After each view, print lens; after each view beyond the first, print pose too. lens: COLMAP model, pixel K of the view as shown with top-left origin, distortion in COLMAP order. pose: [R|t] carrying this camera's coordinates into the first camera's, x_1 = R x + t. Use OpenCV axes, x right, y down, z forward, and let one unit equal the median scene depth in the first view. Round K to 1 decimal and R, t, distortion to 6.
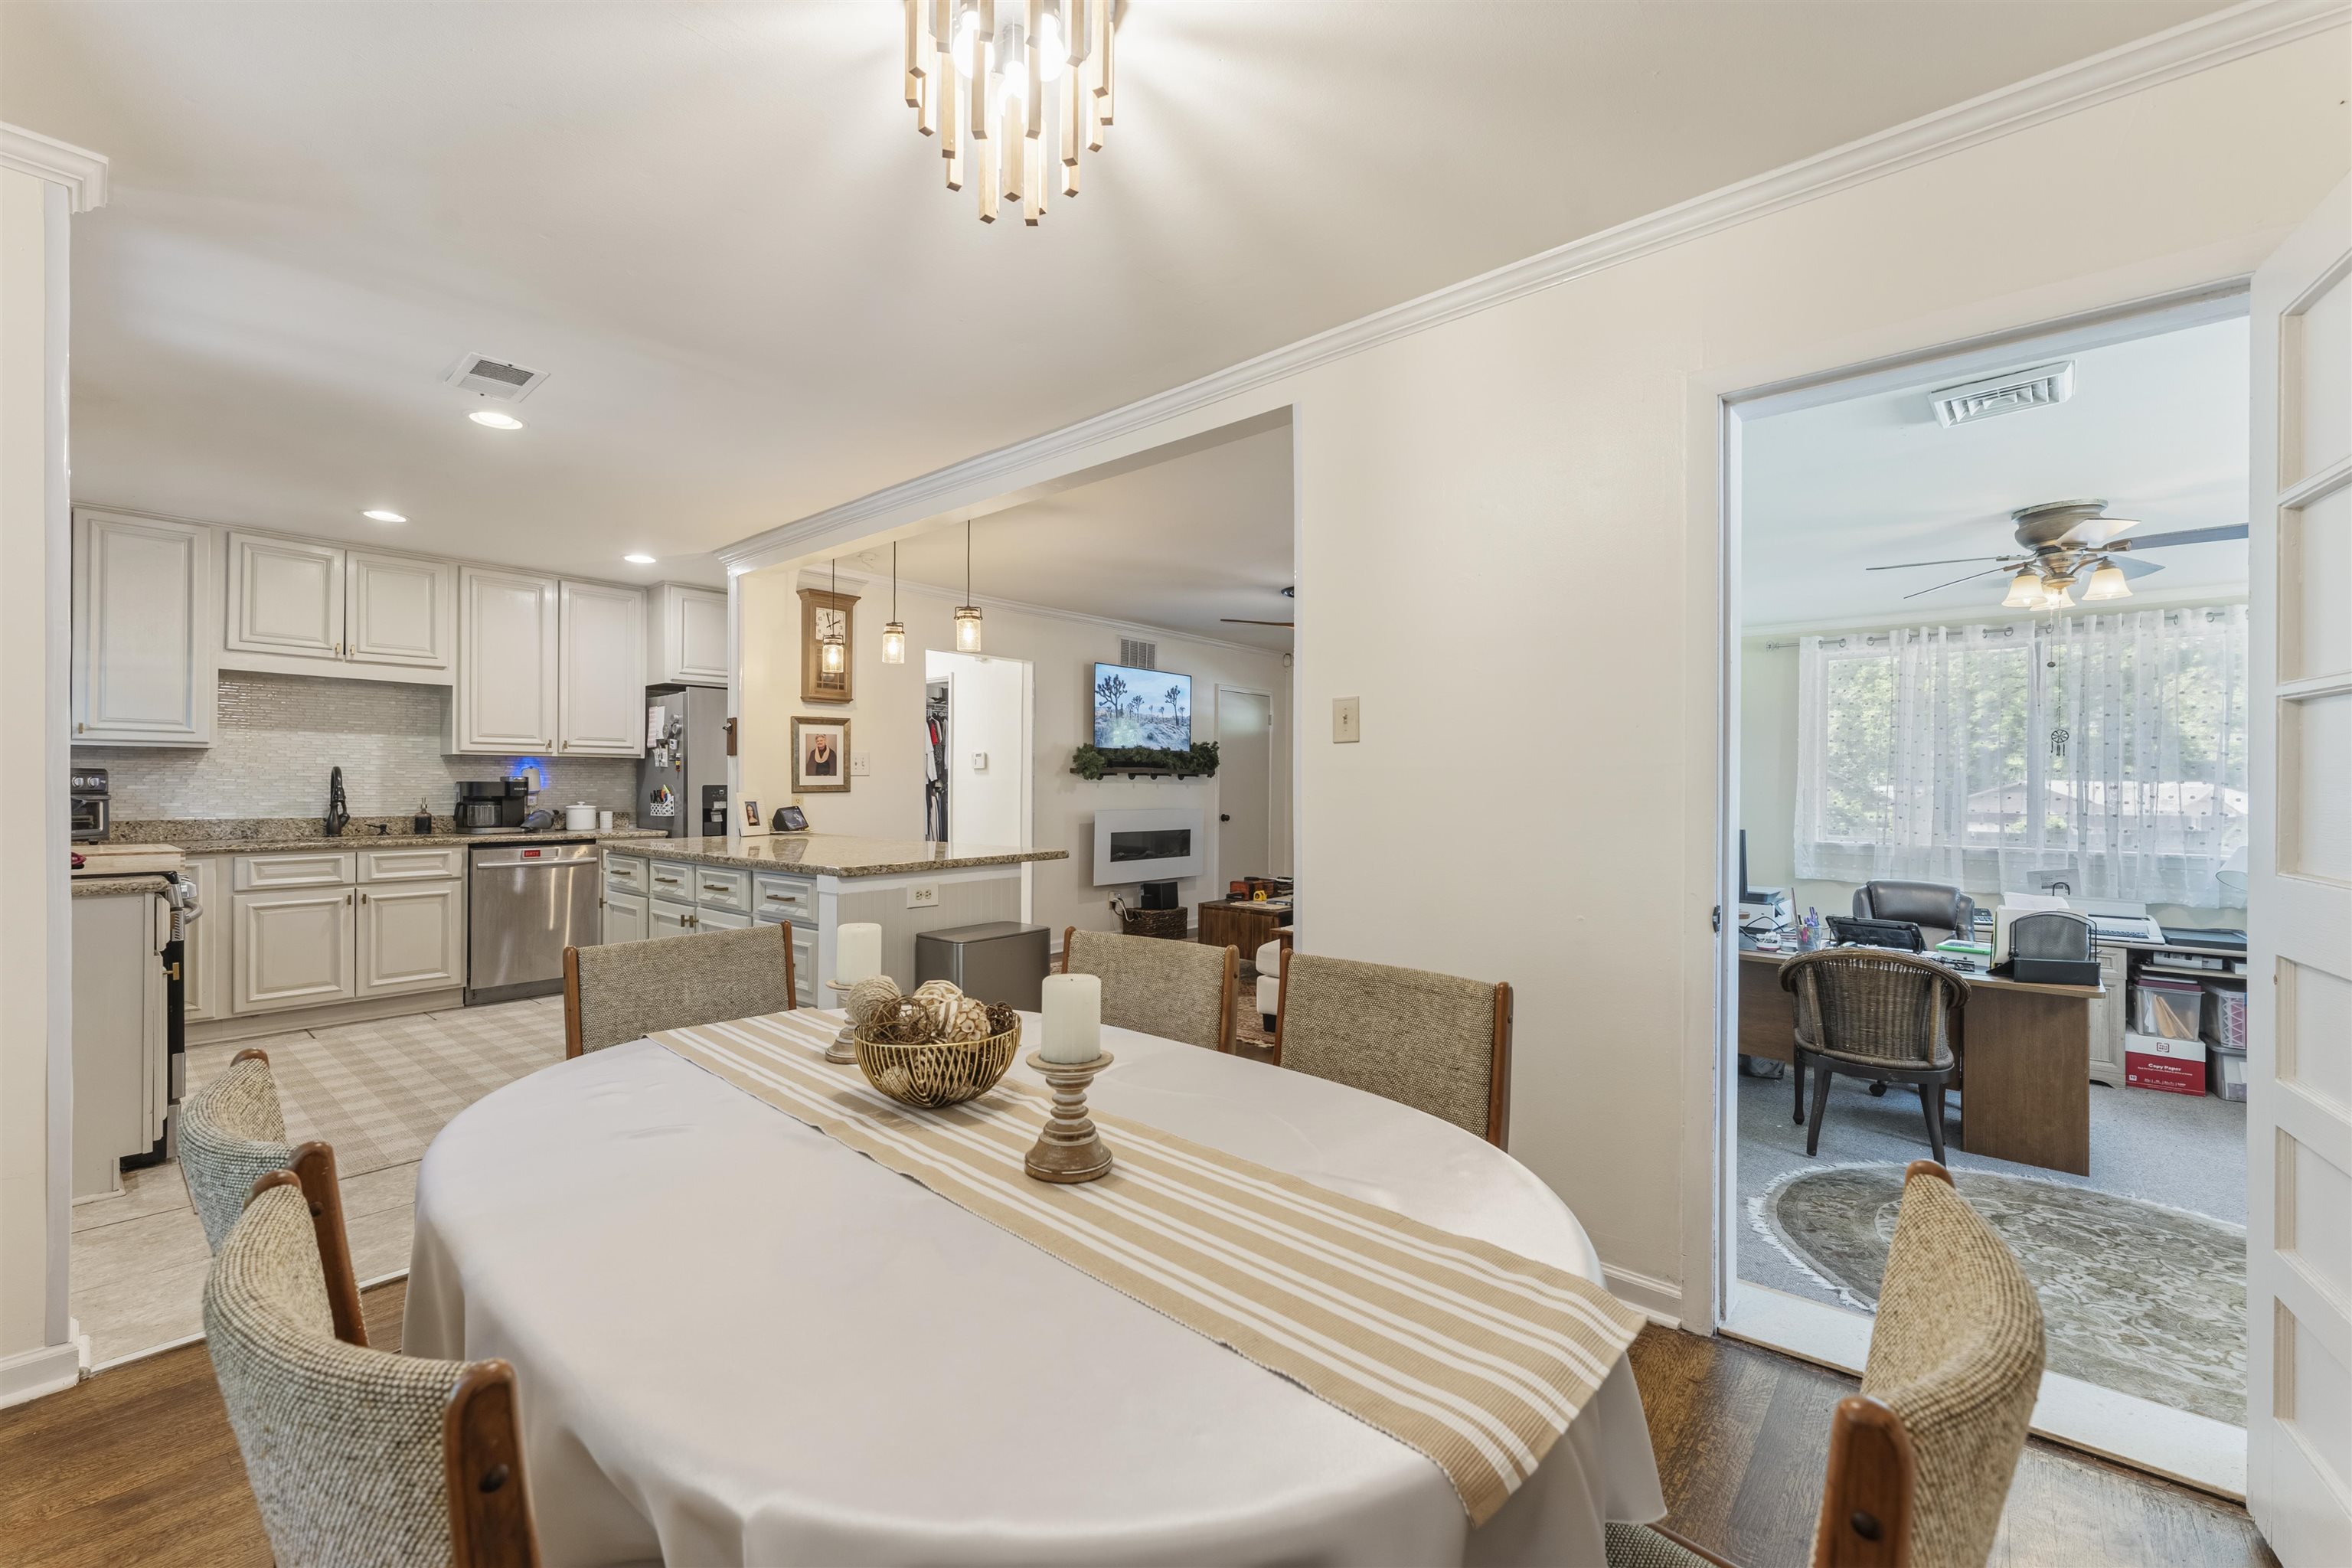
lens RADIAL K [[942.0, 0, 1162.1], [0, 942.0, 788.2], [0, 0, 1]] dist [0.001039, 0.000049]
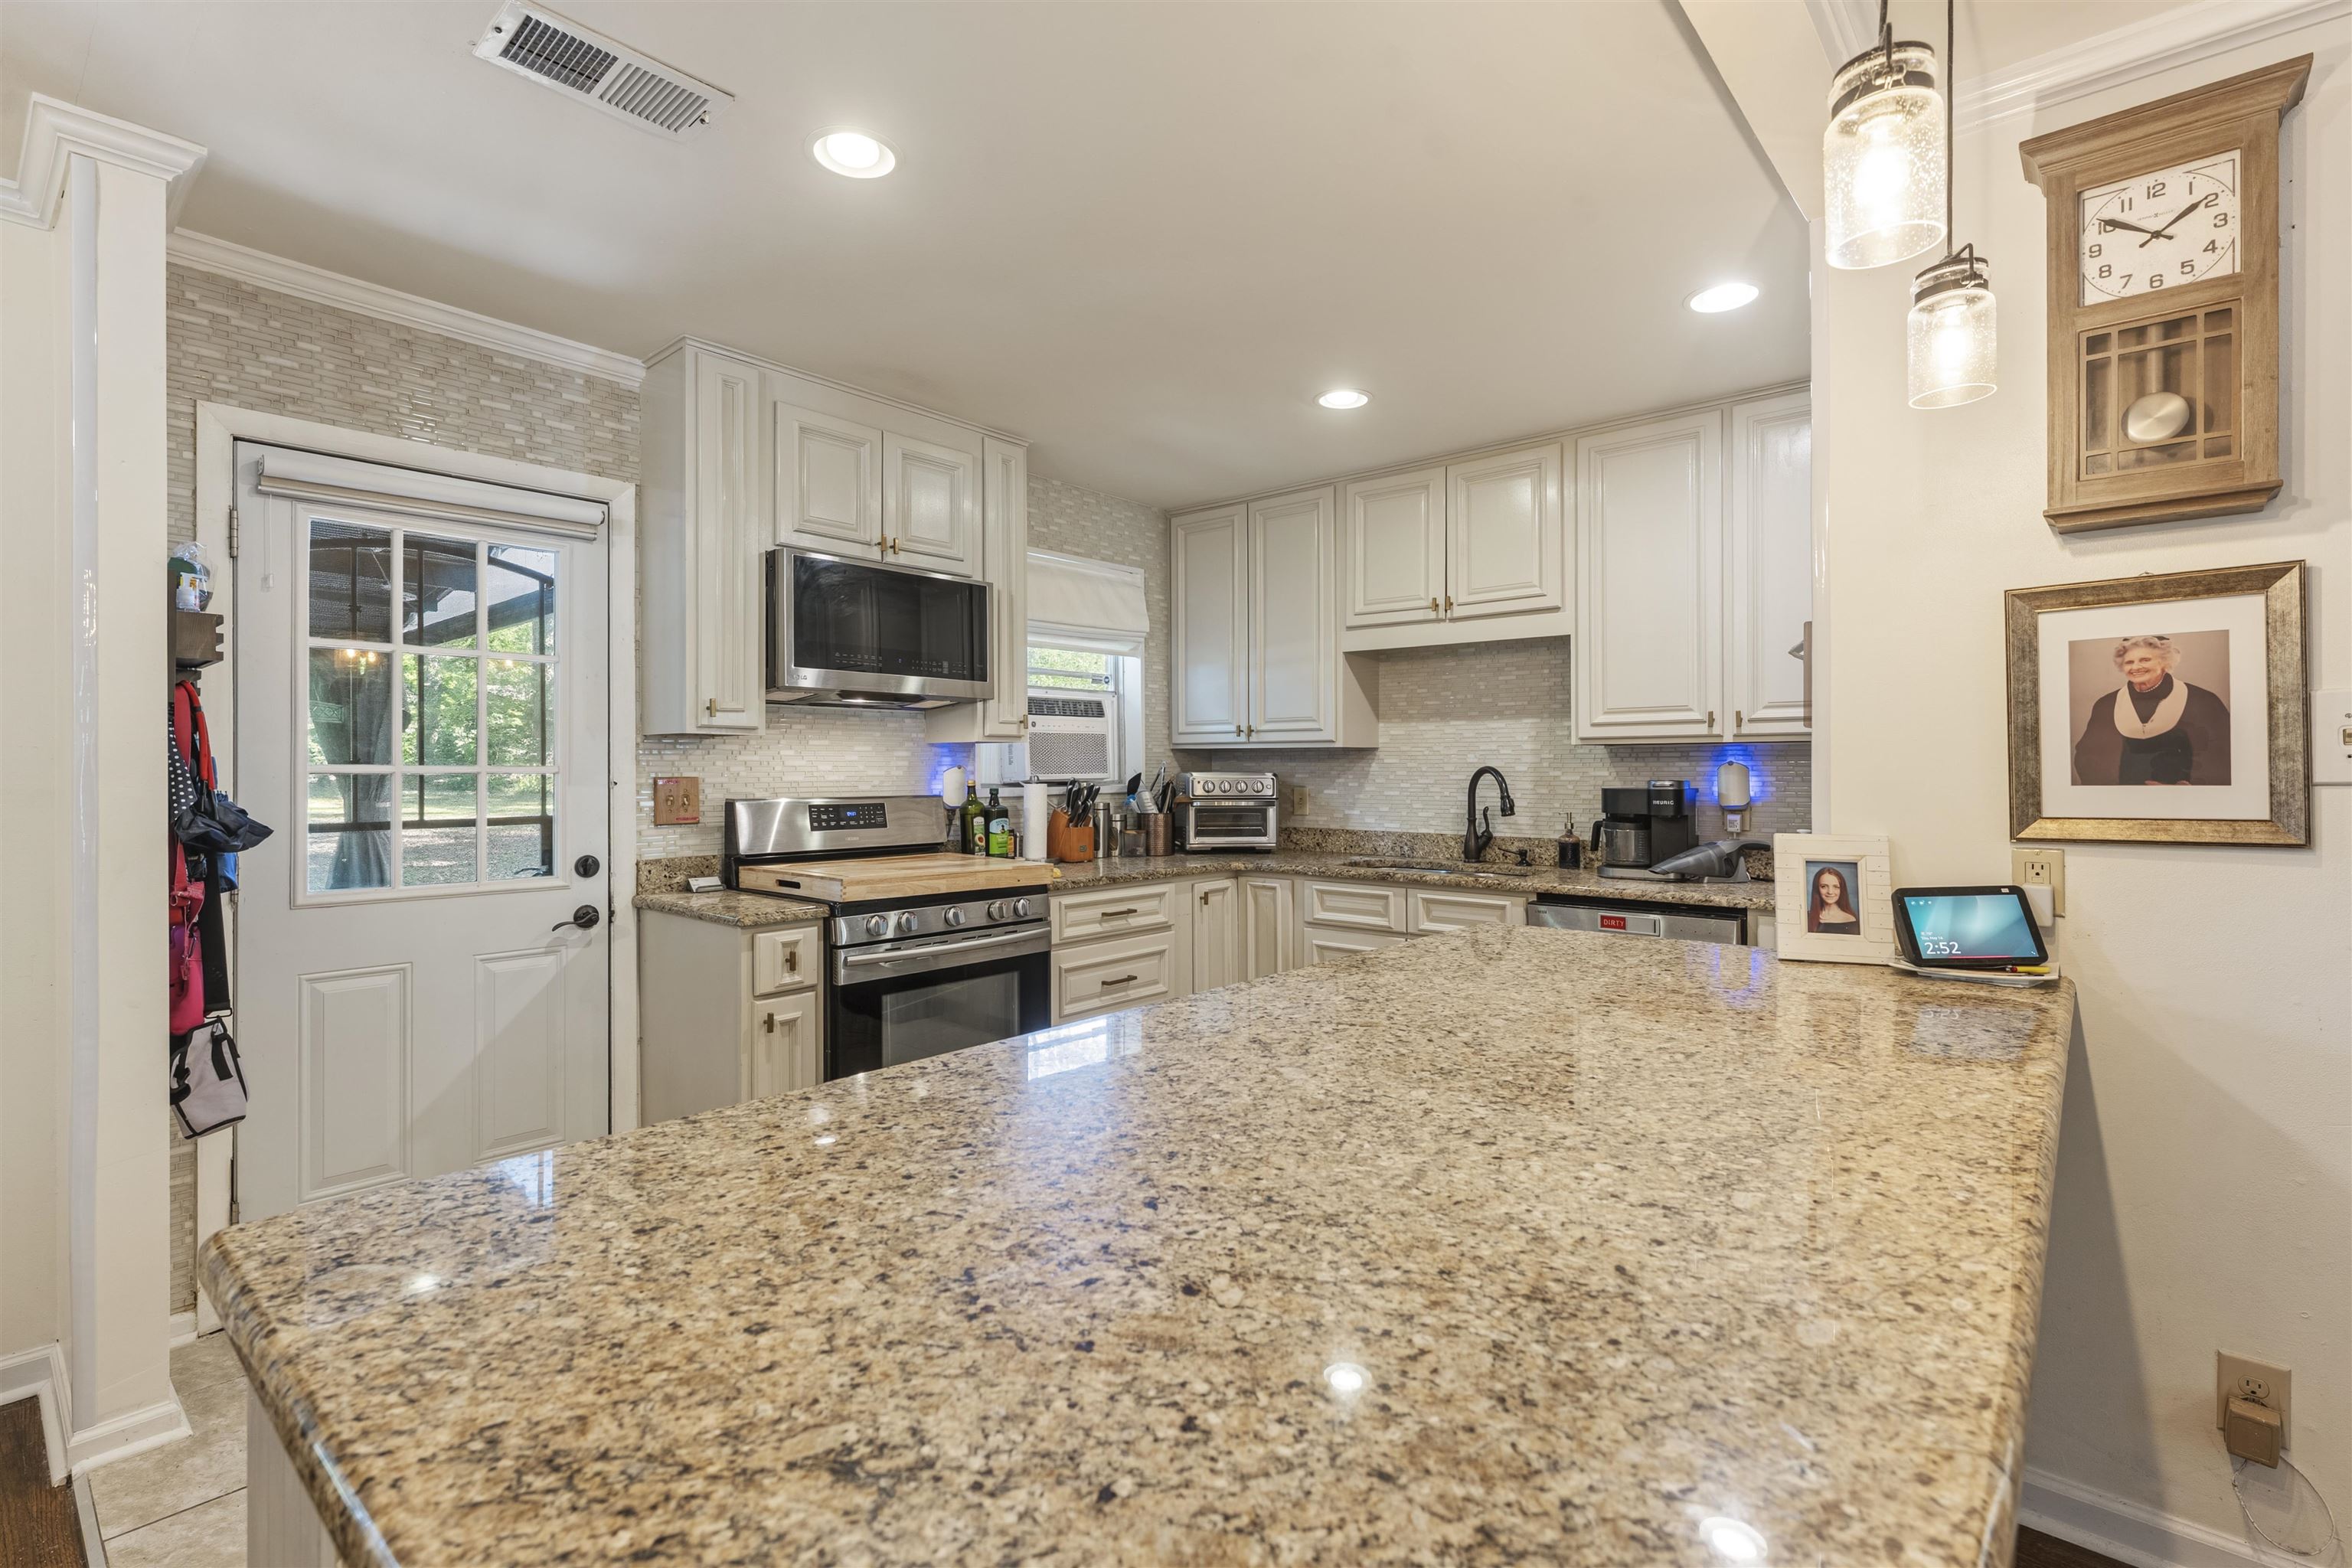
lens RADIAL K [[1067.0, 0, 1170.9], [0, 1067.0, 768.9], [0, 0, 1]] dist [-0.000599, -0.000132]
pose [[-0.000552, -0.004204, -0.999991, -0.049948], [-0.003011, 0.999987, -0.004202, -0.016463], [0.999995, 0.003008, -0.000565, 0.743160]]
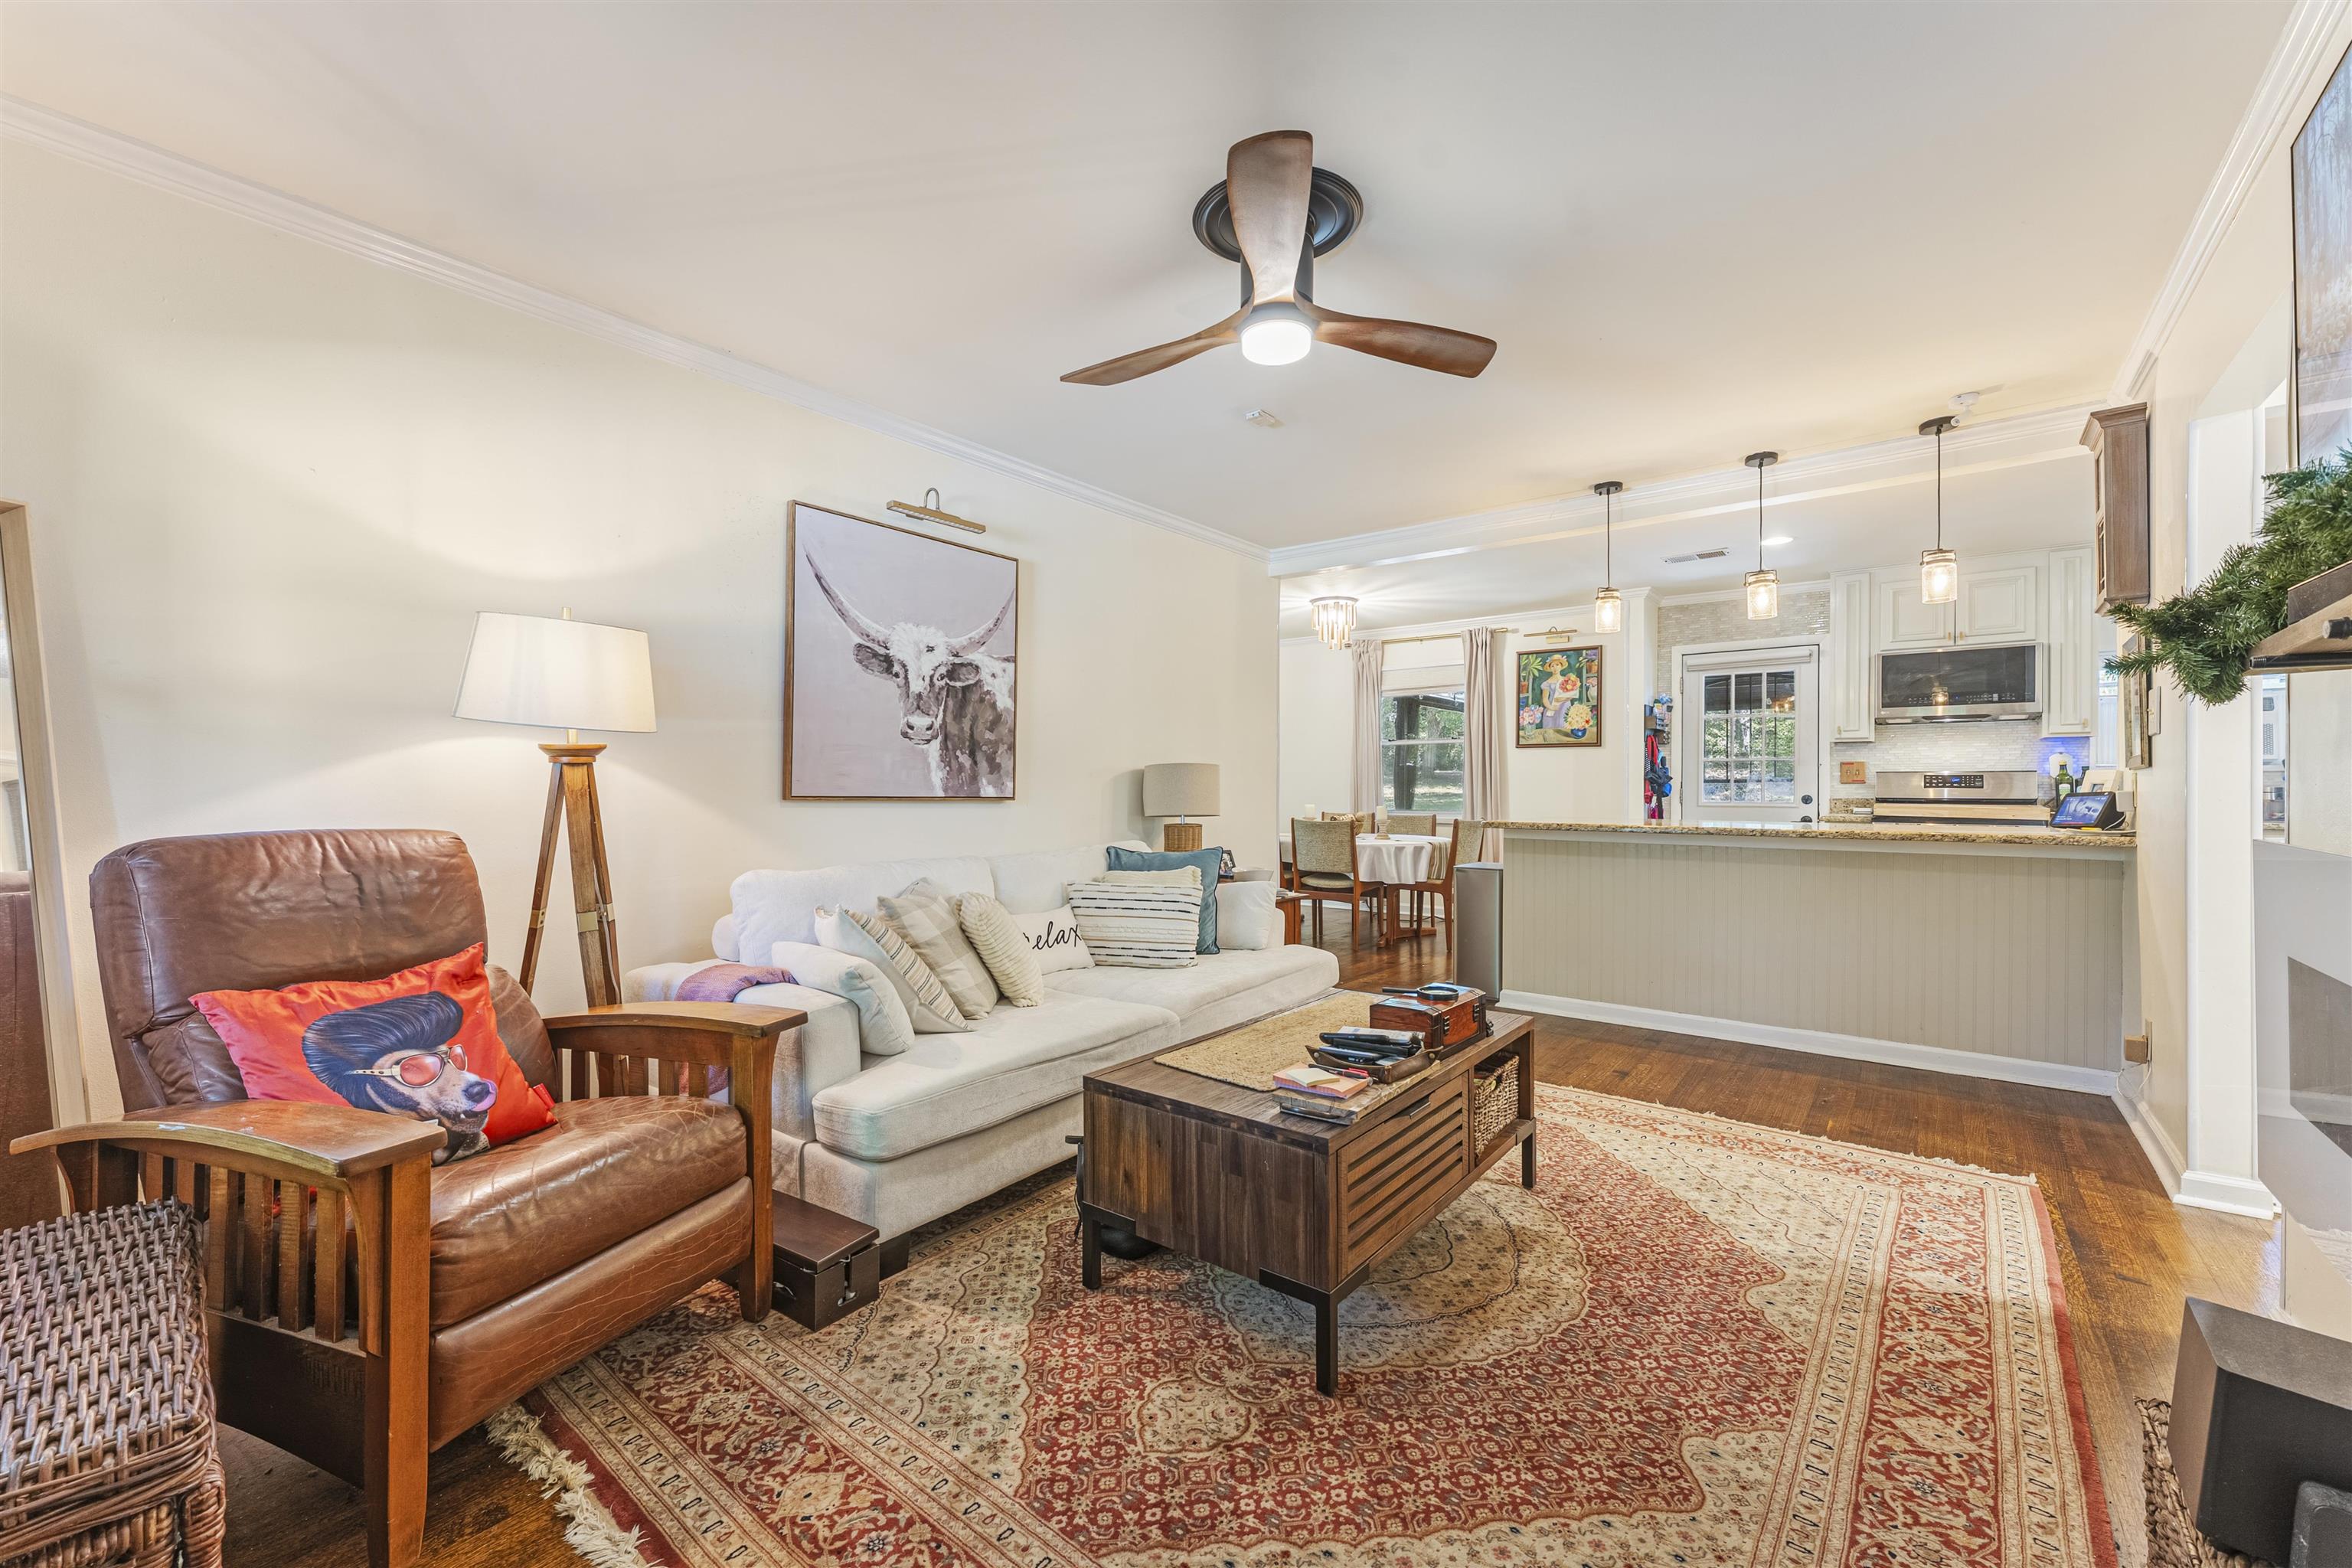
lens RADIAL K [[942.0, 0, 1169.6], [0, 942.0, 775.2], [0, 0, 1]] dist [0.001039, 0.000049]
pose [[-0.999626, -0.002181, -0.027270, 0.153106], [-0.002213, 0.999997, 0.001137, -0.001323], [0.027268, 0.001197, -0.999627, 1.376685]]
